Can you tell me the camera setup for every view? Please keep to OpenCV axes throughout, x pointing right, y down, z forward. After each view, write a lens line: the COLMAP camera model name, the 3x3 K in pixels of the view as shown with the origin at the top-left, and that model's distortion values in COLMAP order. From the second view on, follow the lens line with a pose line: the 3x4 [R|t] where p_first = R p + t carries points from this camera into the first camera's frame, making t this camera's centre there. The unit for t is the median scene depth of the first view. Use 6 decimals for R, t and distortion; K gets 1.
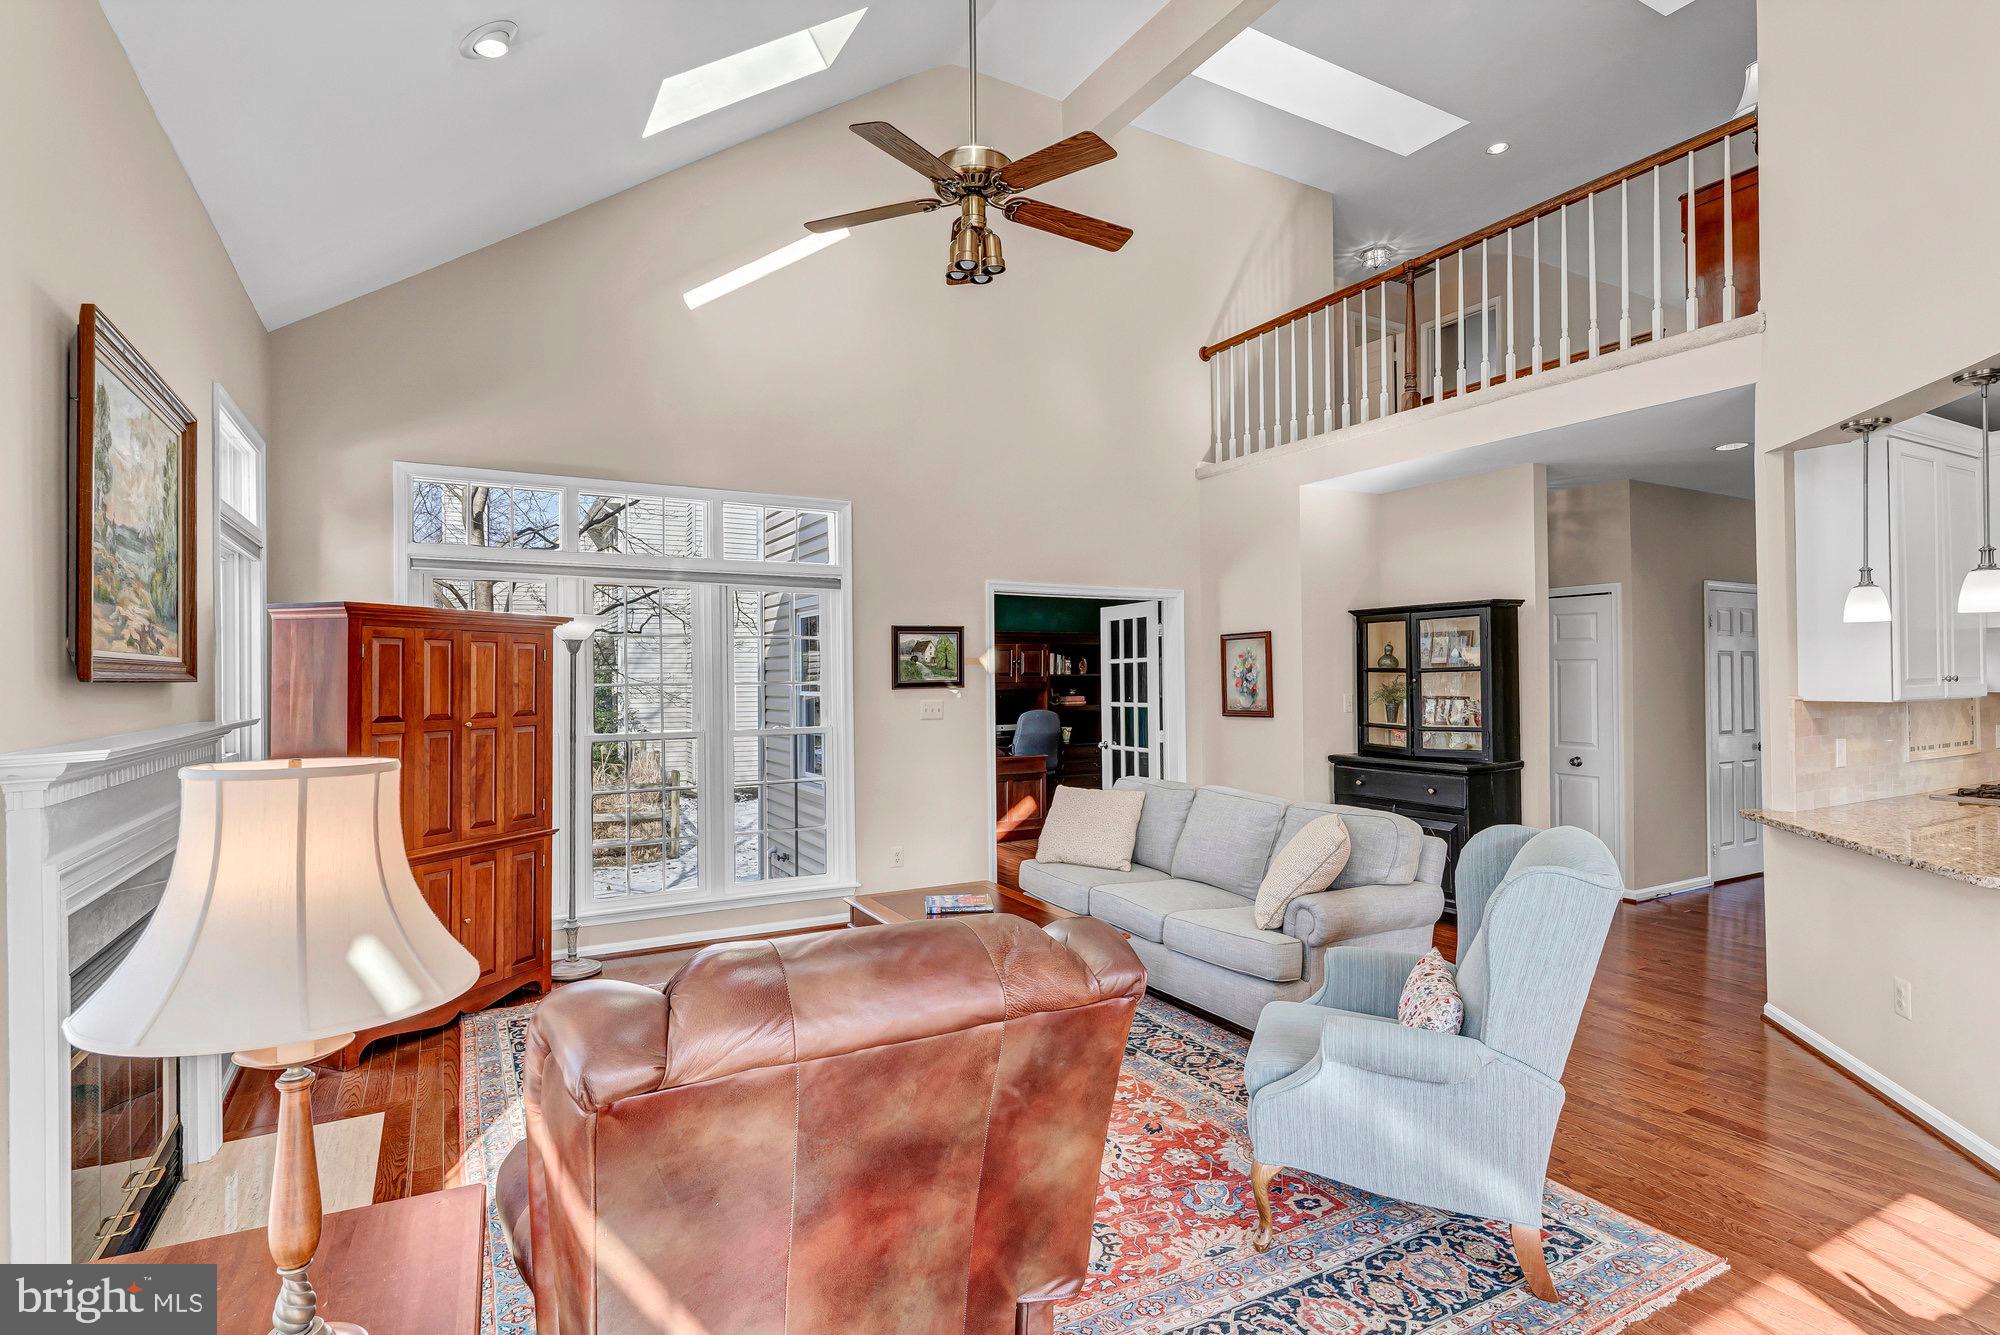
lens RADIAL K [[985.6, 0, 1004.2], [0, 985.6, 670.0], [0, 0, 1]] dist [0.001440, -0.001551]
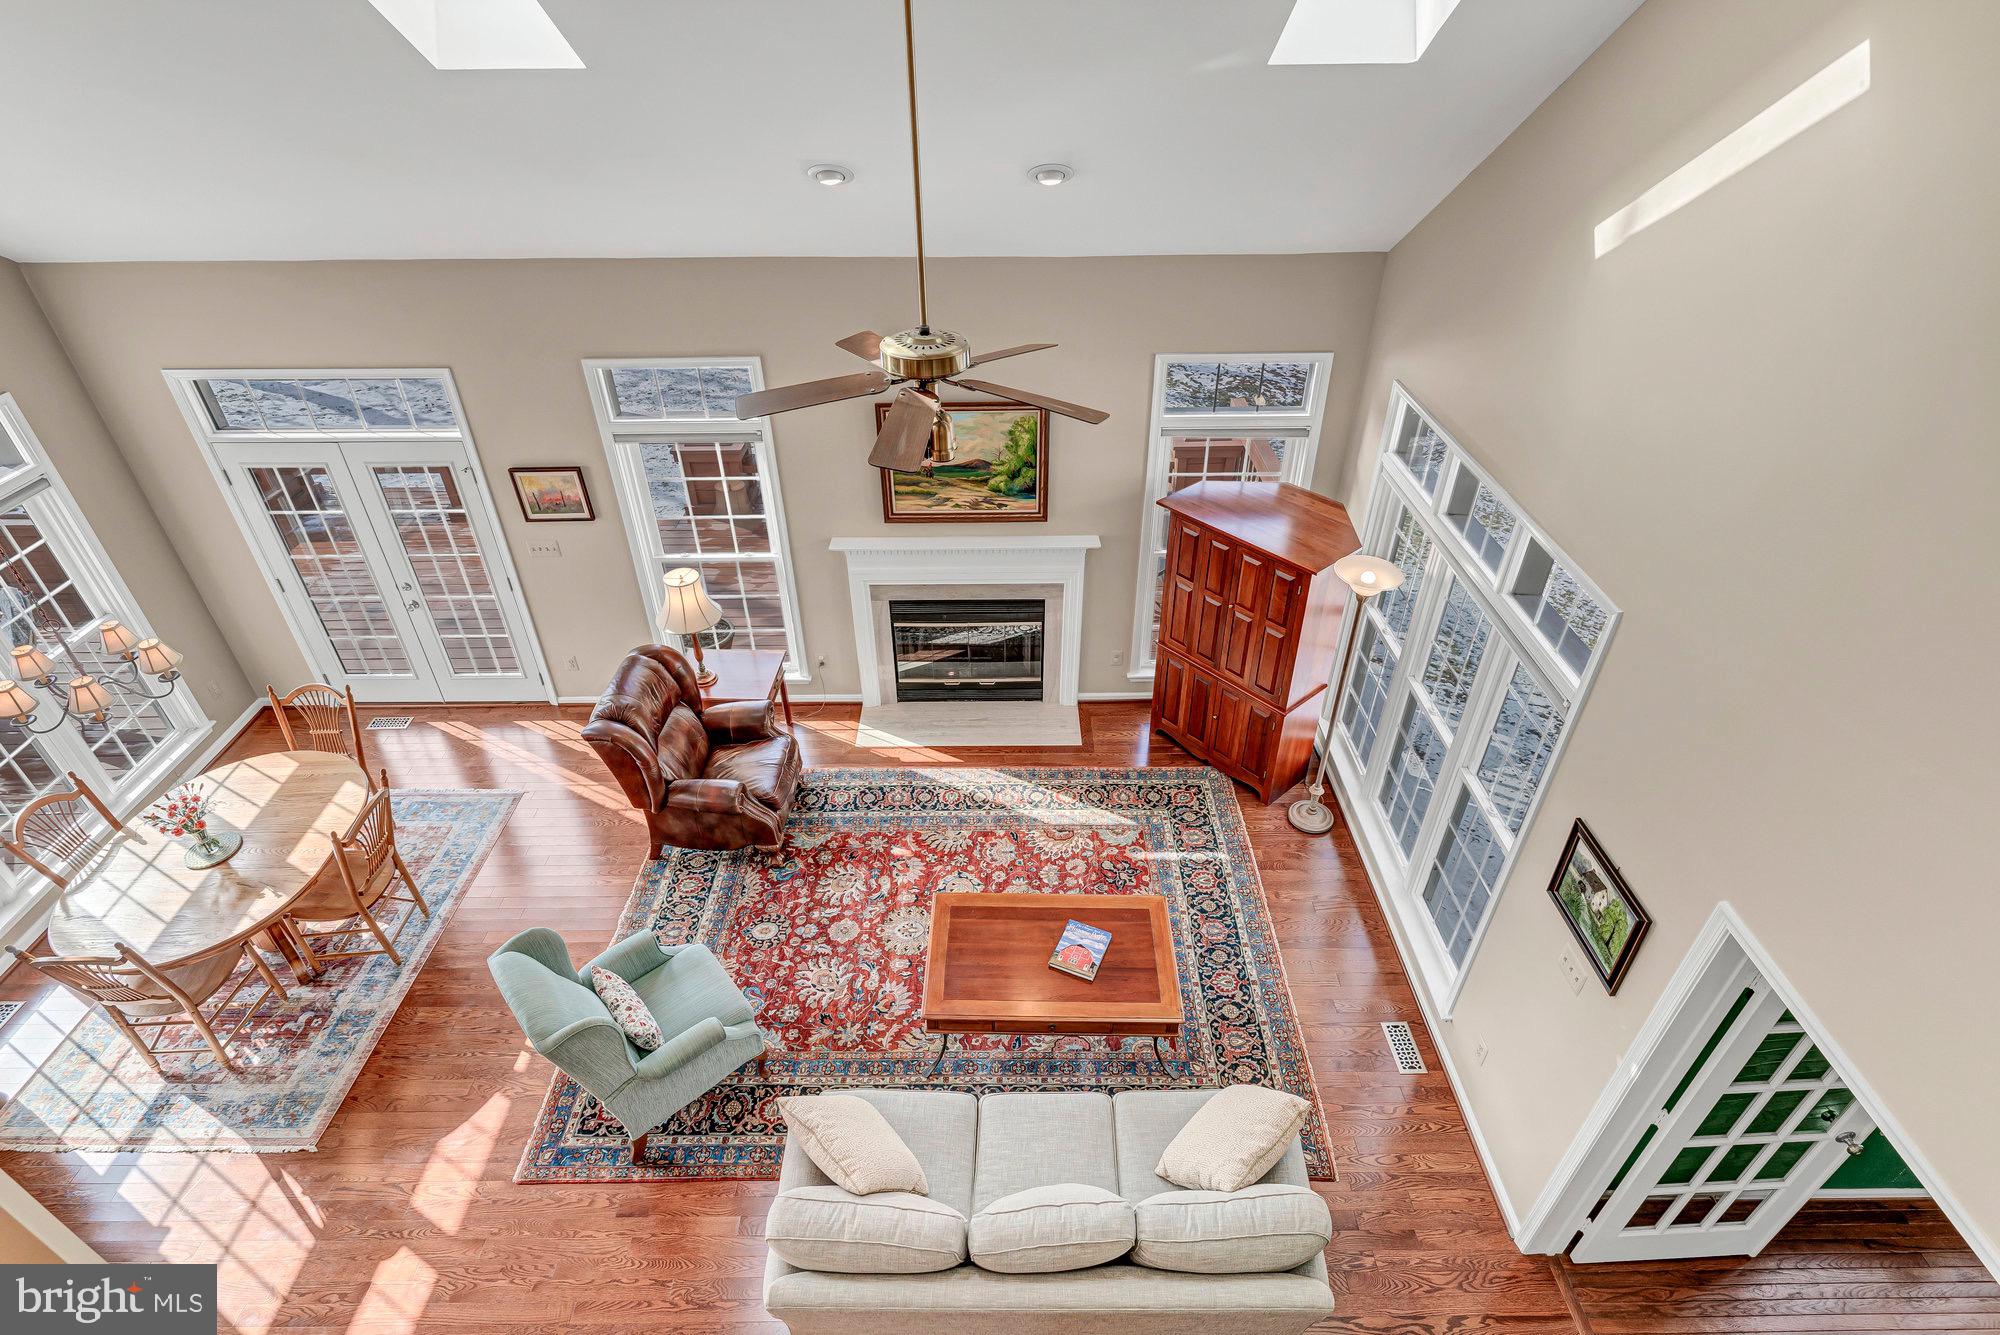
lens RADIAL K [[985.6, 0, 1004.4], [0, 985.6, 664.0], [0, 0, 1]] dist [0.001440, -0.001551]
pose [[-0.485618, 0.514643, -0.706624, 0.533237], [0.013488, 0.812651, 0.582595, -0.585258], [0.874067, 0.273388, -0.401580, 1.102443]]
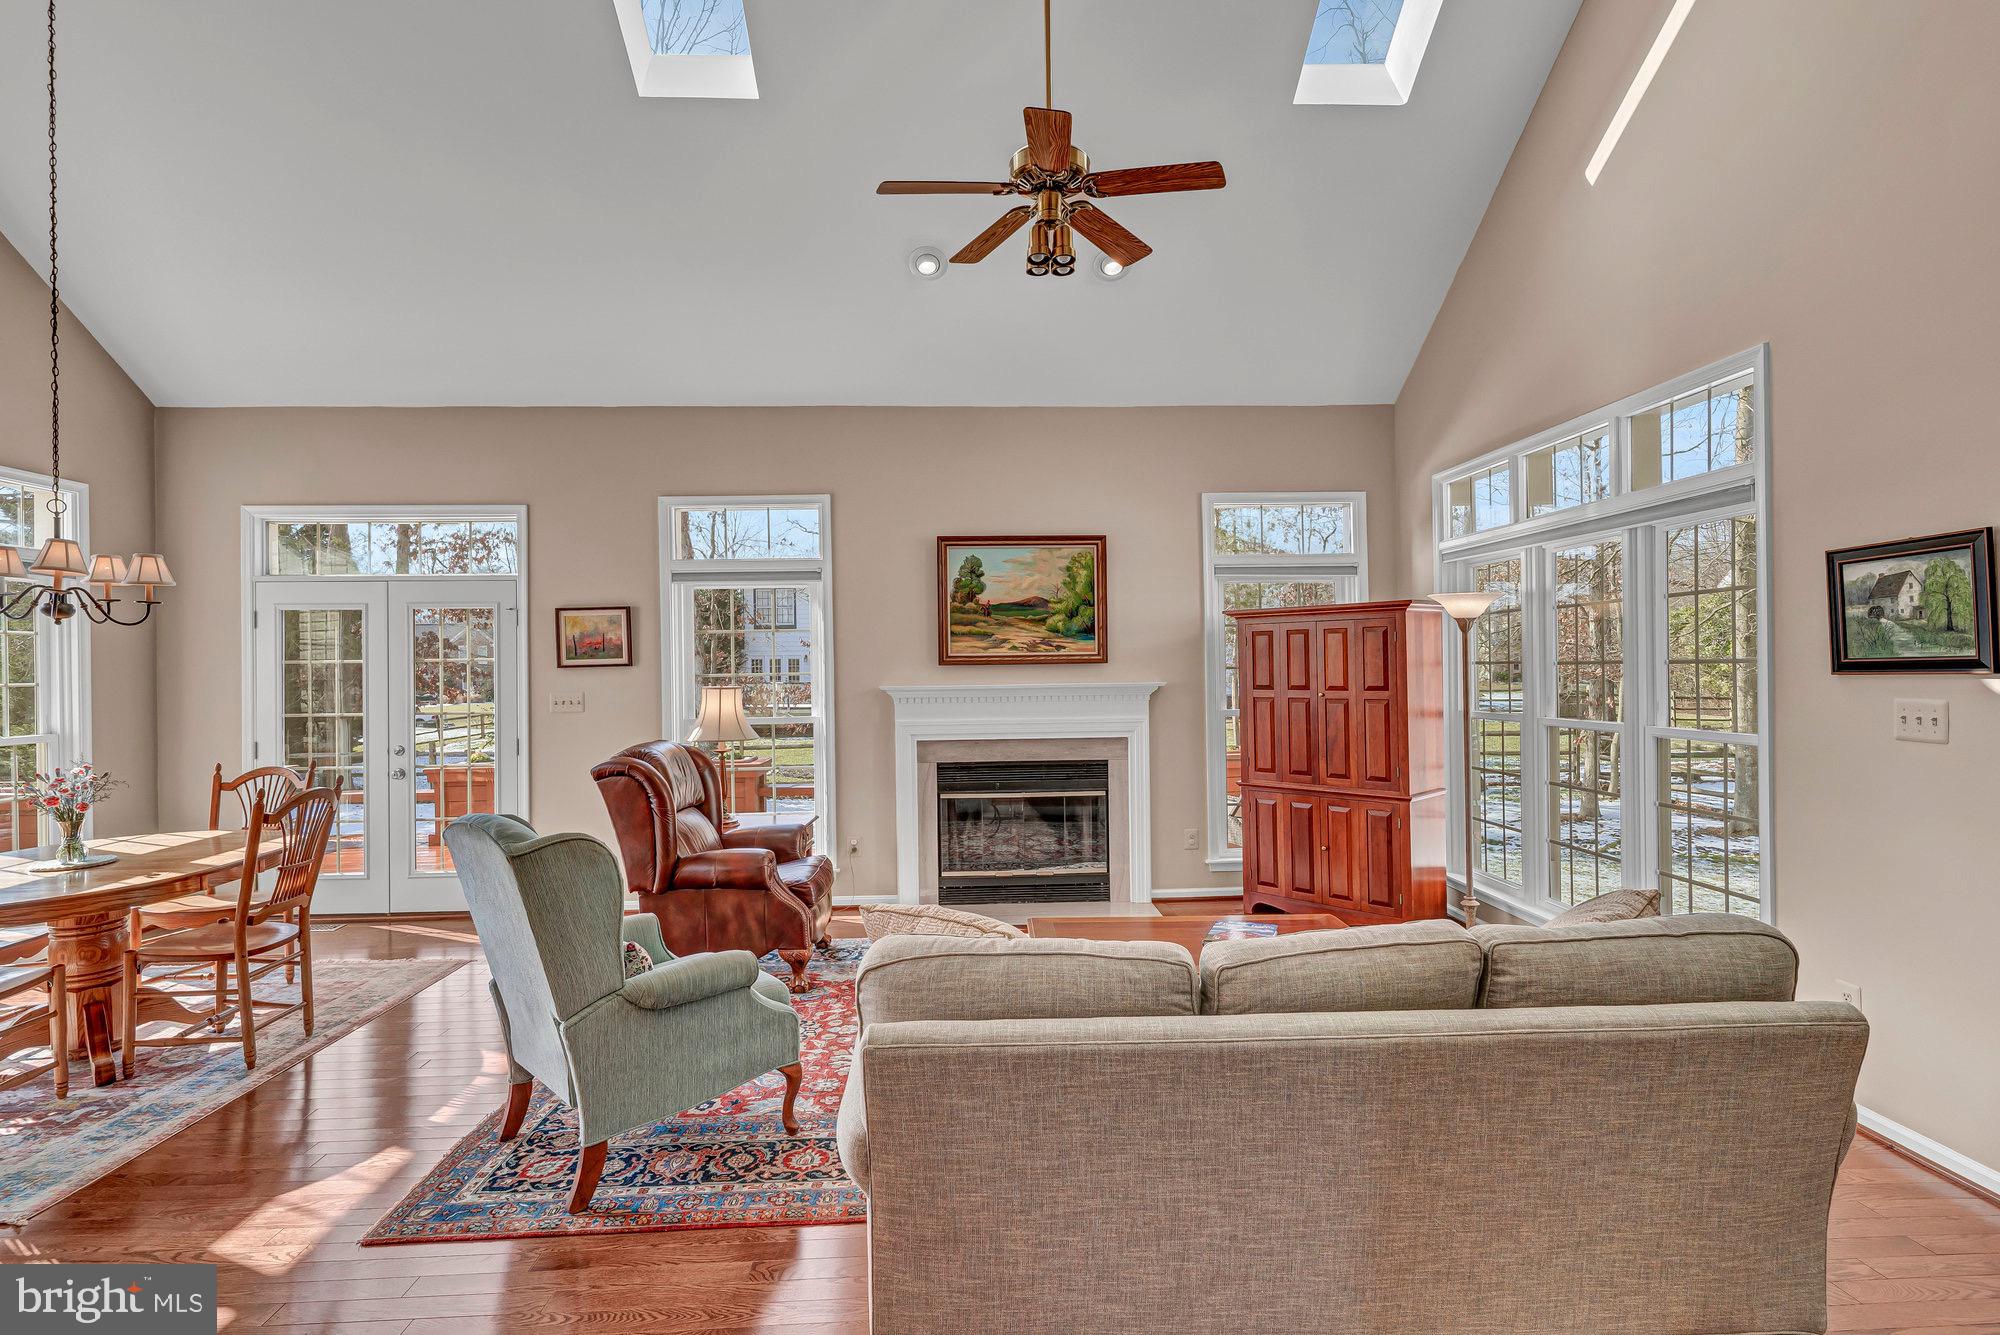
lens RADIAL K [[985.6, 0, 1002.3], [0, 985.6, 664.1], [0, 0, 1]] dist [0.001440, -0.001551]
pose [[-0.453450, 0.010311, -0.891222, 0.662374], [0.023100, 0.999733, -0.000186, 0.005305], [0.890982, -0.020672, -0.453567, 1.027897]]
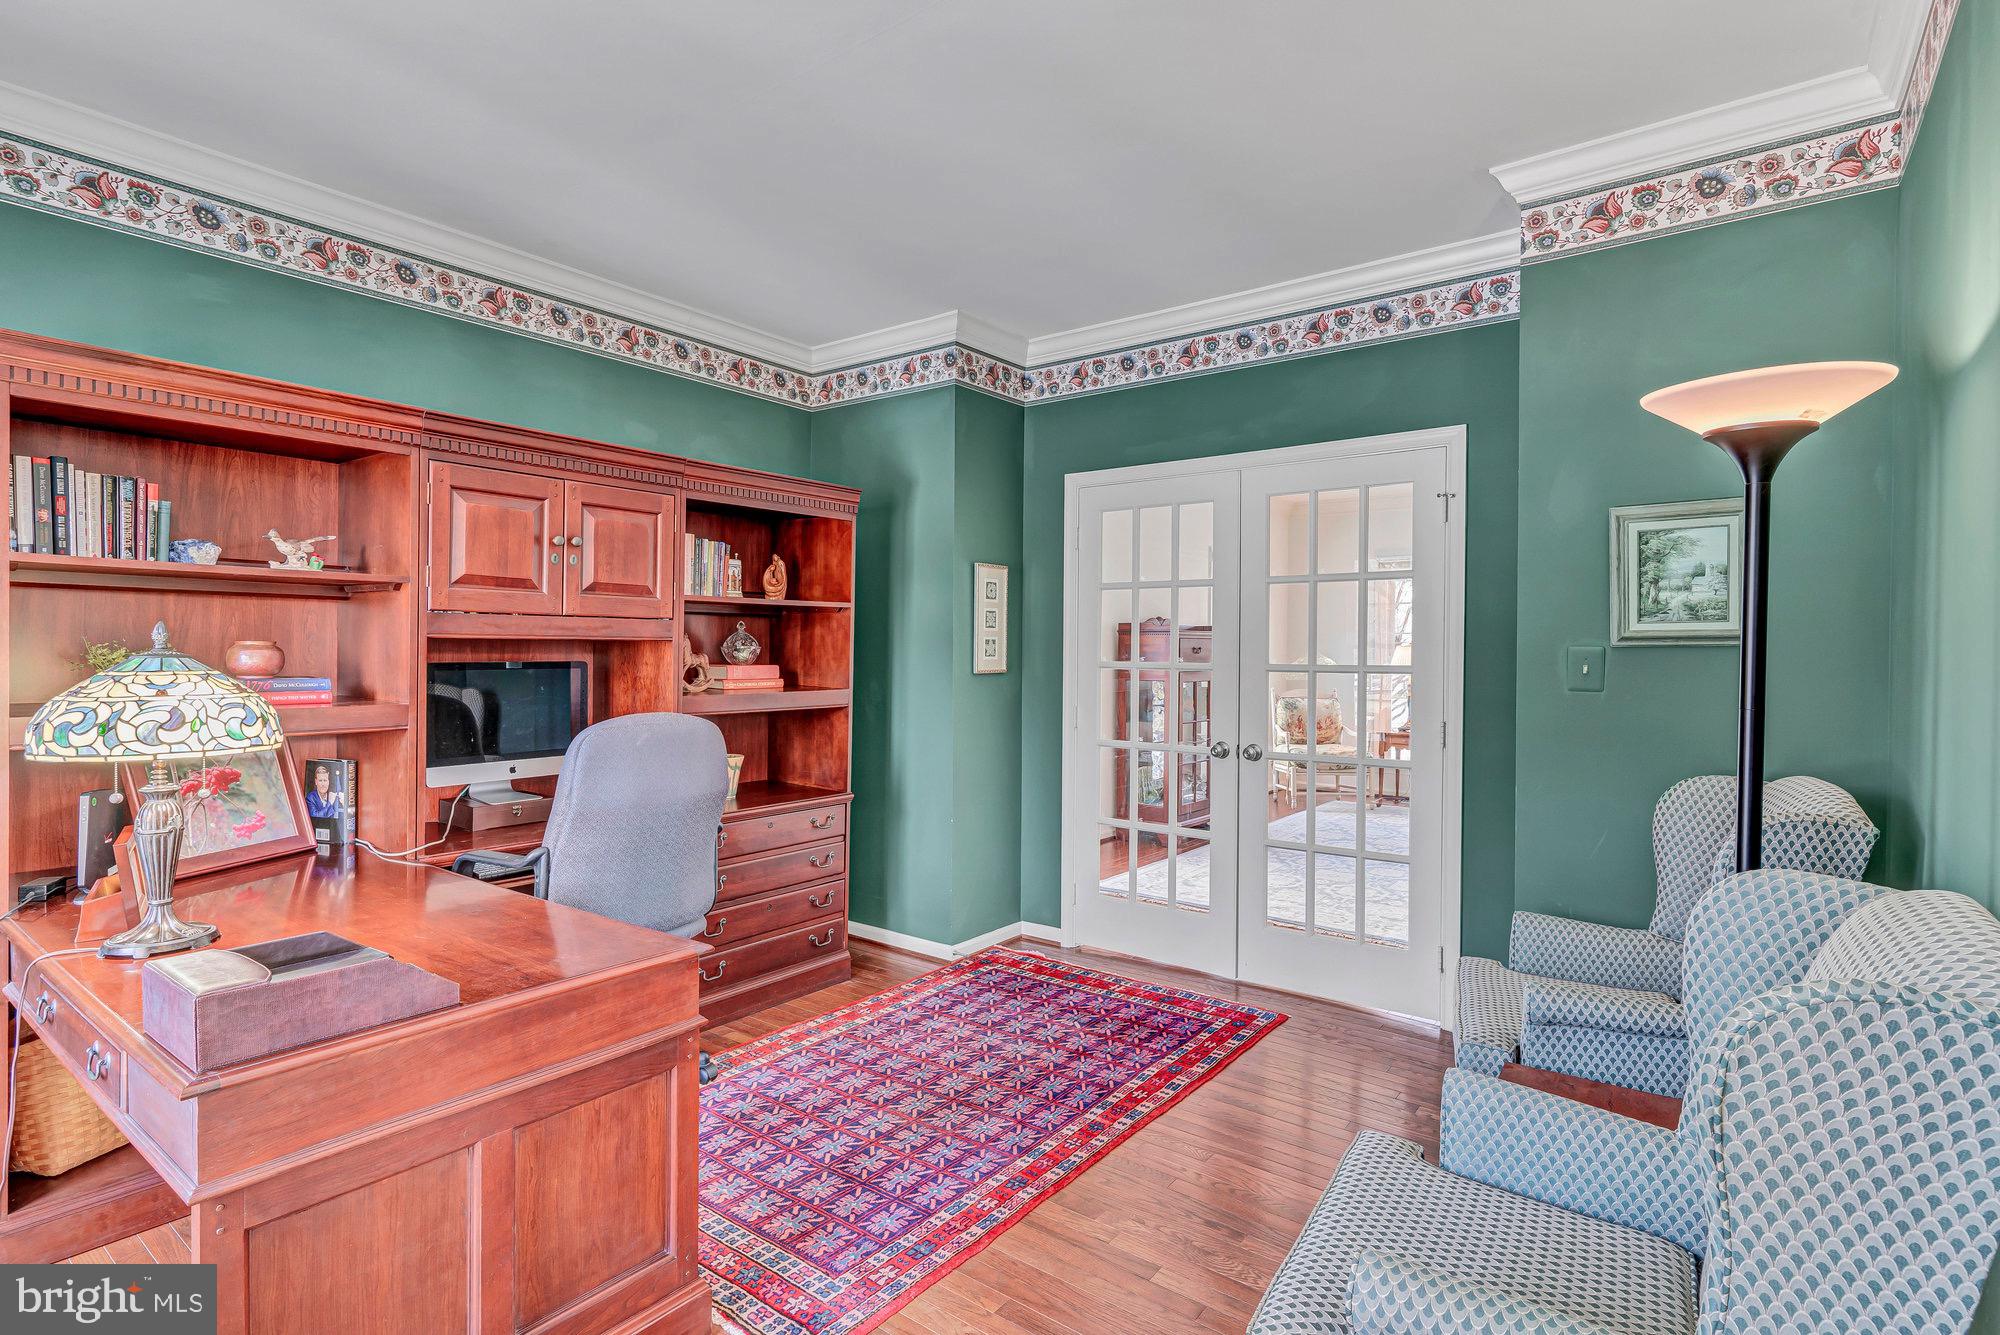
lens RADIAL K [[985.6, 0, 990.6], [0, 985.6, 659.9], [0, 0, 1]] dist [0.001440, -0.001551]
pose [[0.920554, 0.014692, 0.390338, 0.030951], [-0.020887, 0.999714, 0.011630, 0.041947], [-0.390055, -0.018859, 0.920598, 1.448545]]
